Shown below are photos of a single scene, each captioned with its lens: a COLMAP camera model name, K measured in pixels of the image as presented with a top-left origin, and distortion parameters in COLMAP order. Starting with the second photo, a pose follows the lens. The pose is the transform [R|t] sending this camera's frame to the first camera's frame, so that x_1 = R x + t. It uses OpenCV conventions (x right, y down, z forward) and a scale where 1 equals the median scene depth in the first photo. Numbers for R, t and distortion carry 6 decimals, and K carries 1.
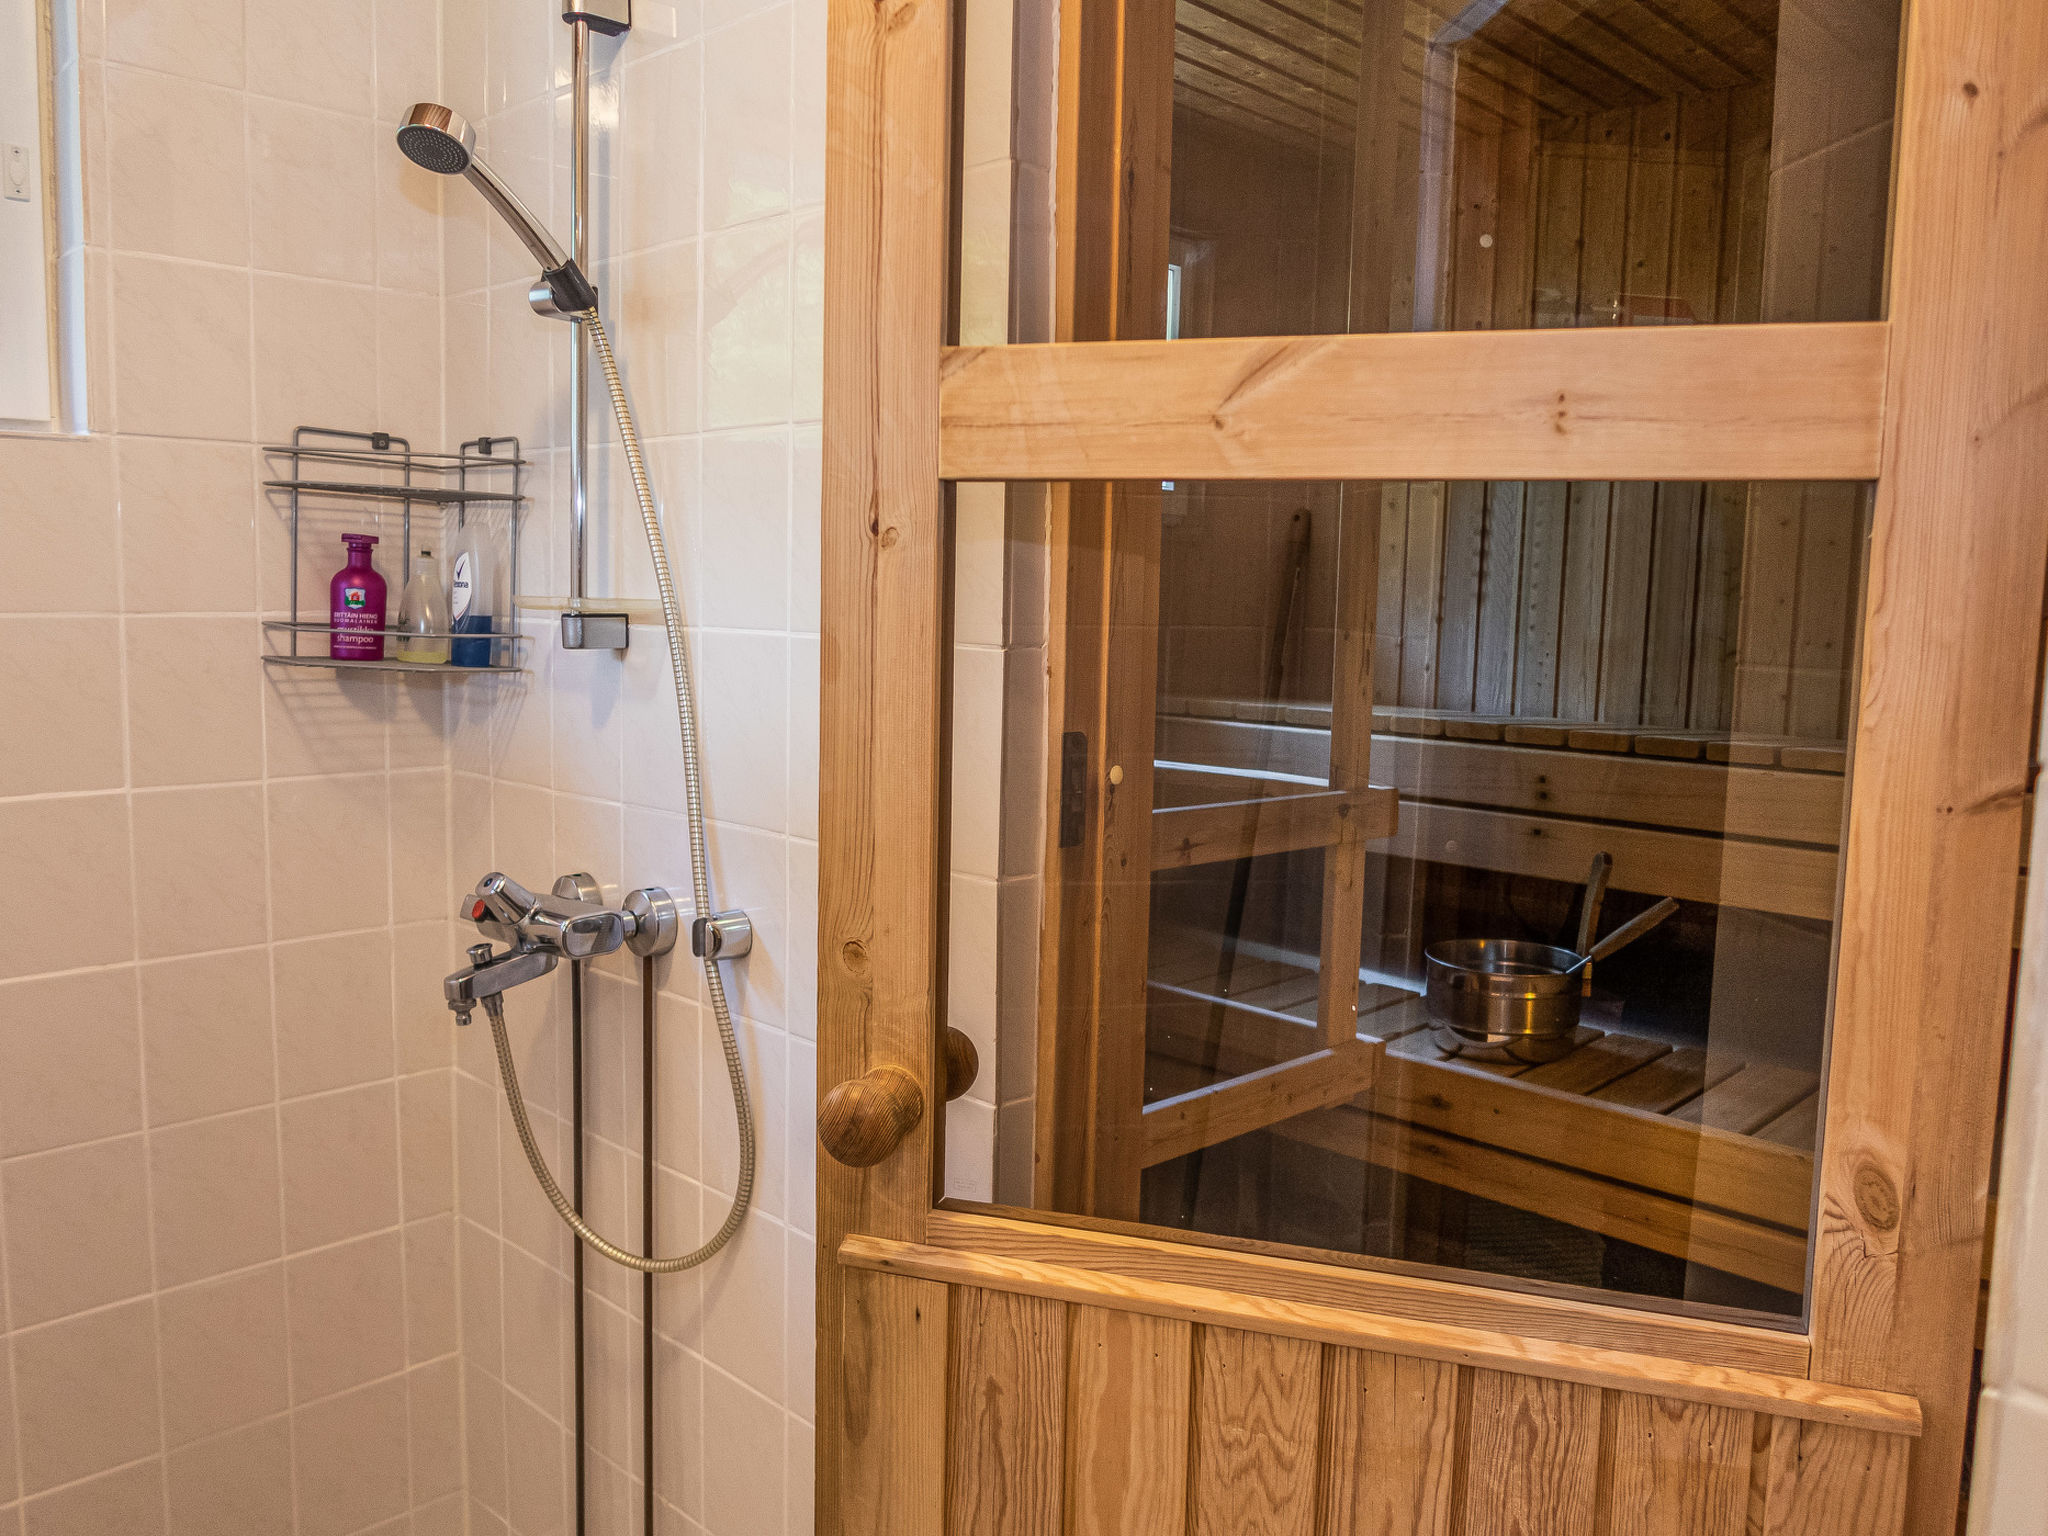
lens RADIAL K [[1585.5, 0, 1024.0], [0, 1585.5, 768.0], [0, 0, 1]] dist [-0.056594, 0.001666]
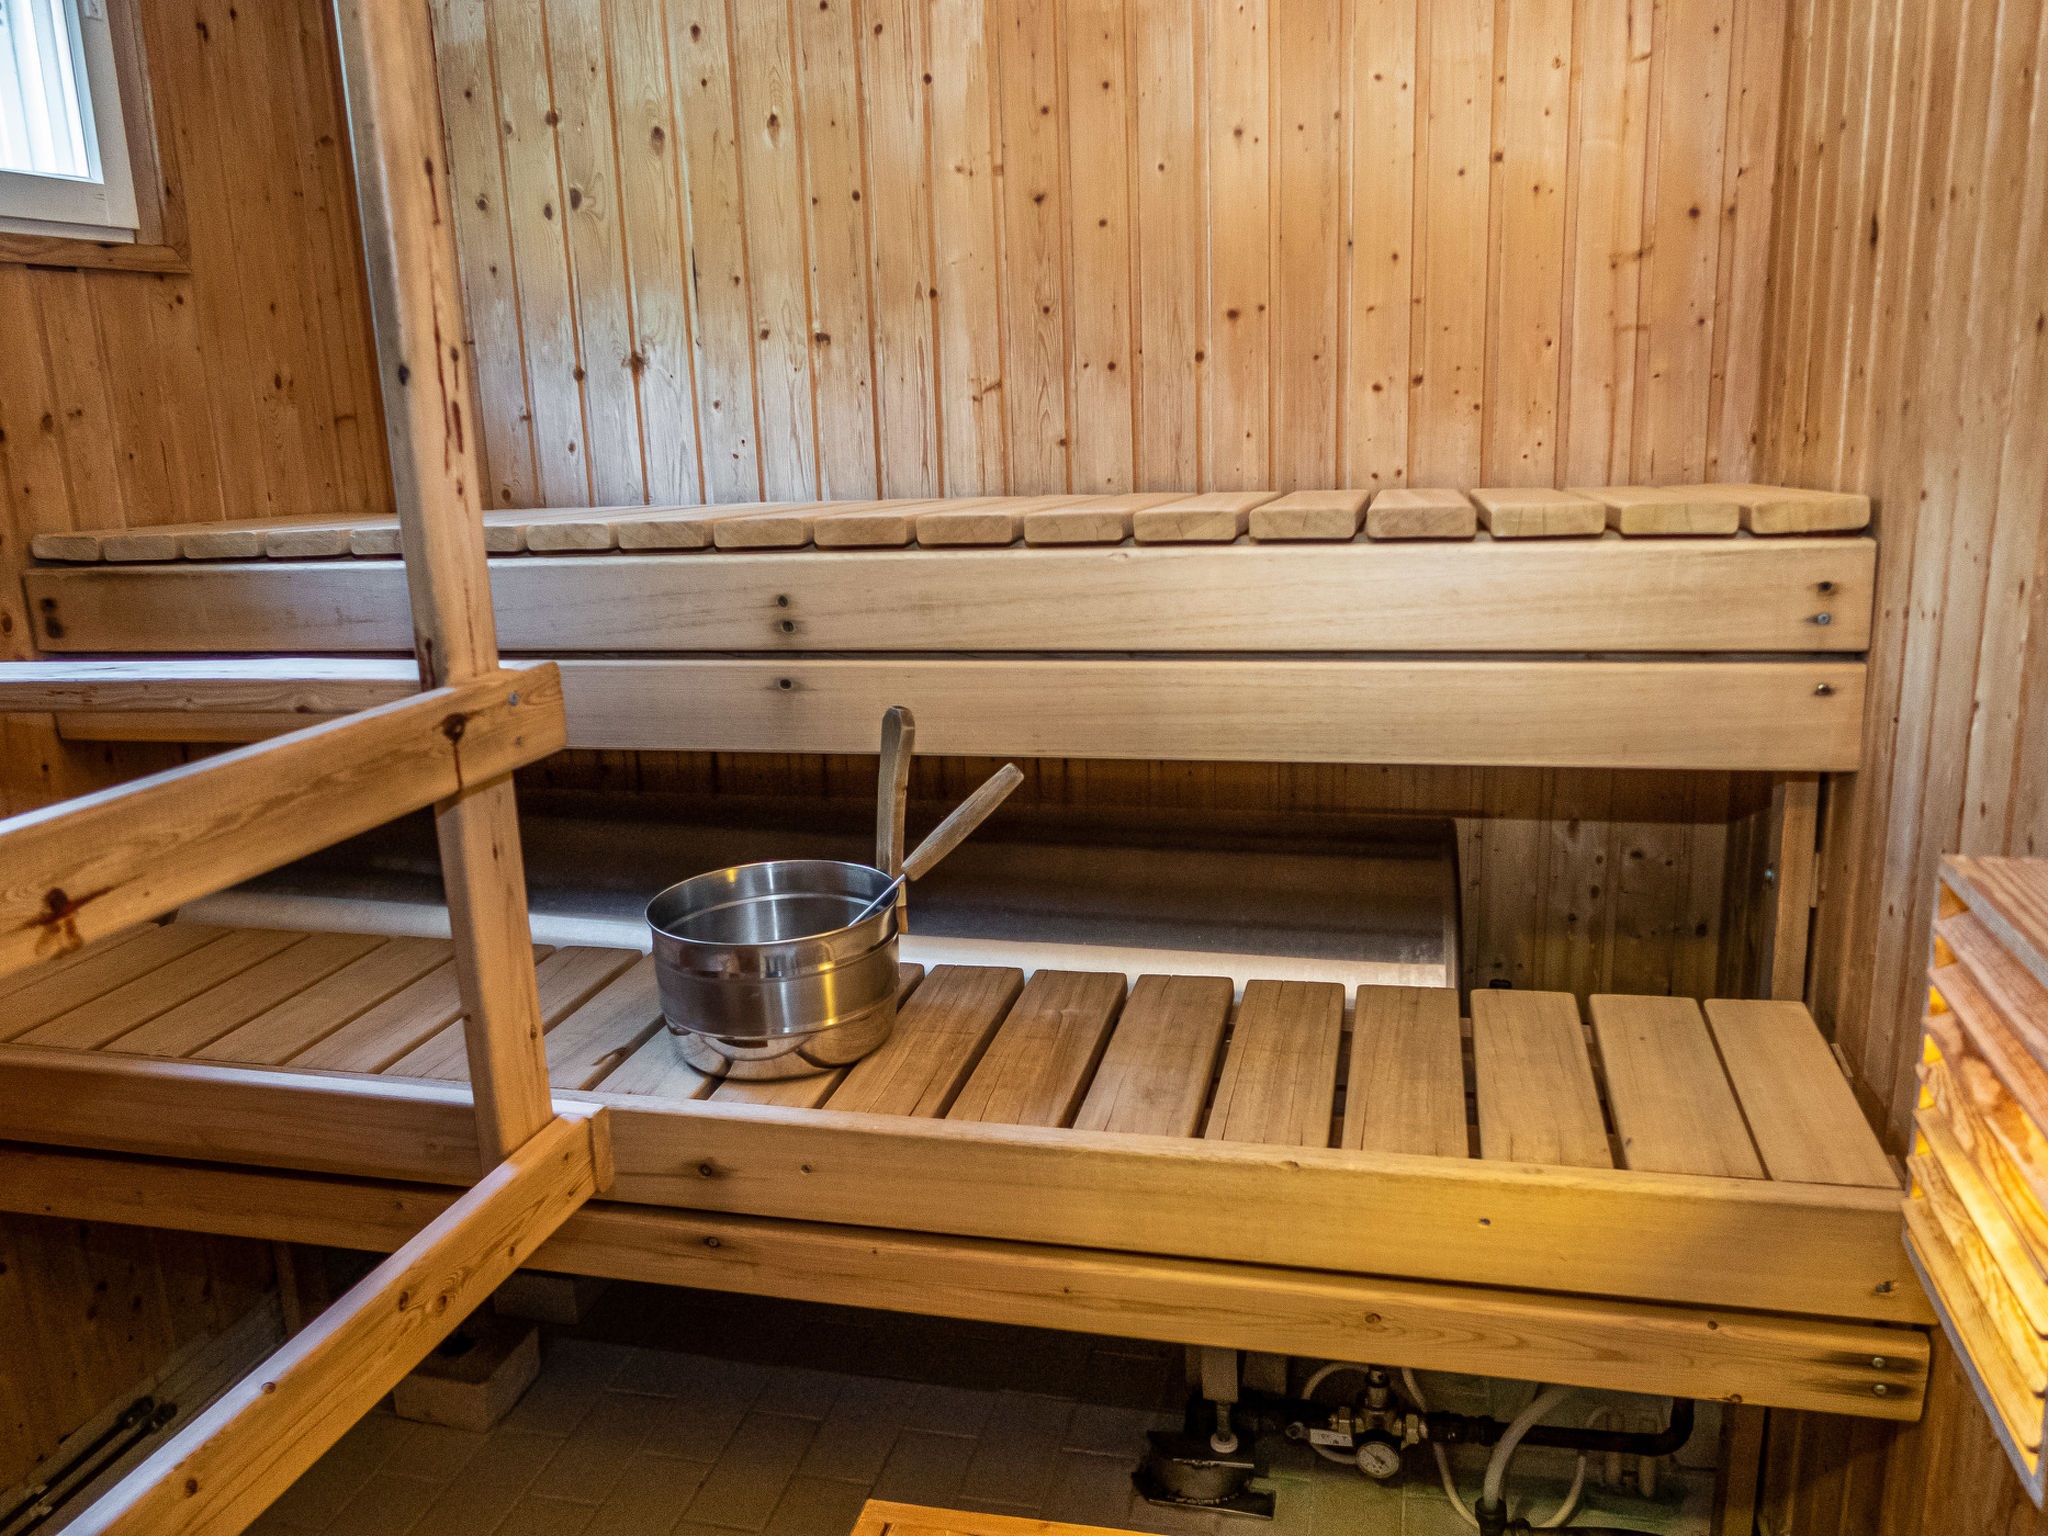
lens RADIAL K [[1585.5, 0, 1024.0], [0, 1585.5, 768.0], [0, 0, 1]] dist [-0.056594, 0.001666]
pose [[0.859796, -0.170169, 0.481449, 0.102017], [0.108228, 0.982147, 0.153864, -0.015124], [-0.499037, -0.080185, 0.862863, 0.427914]]
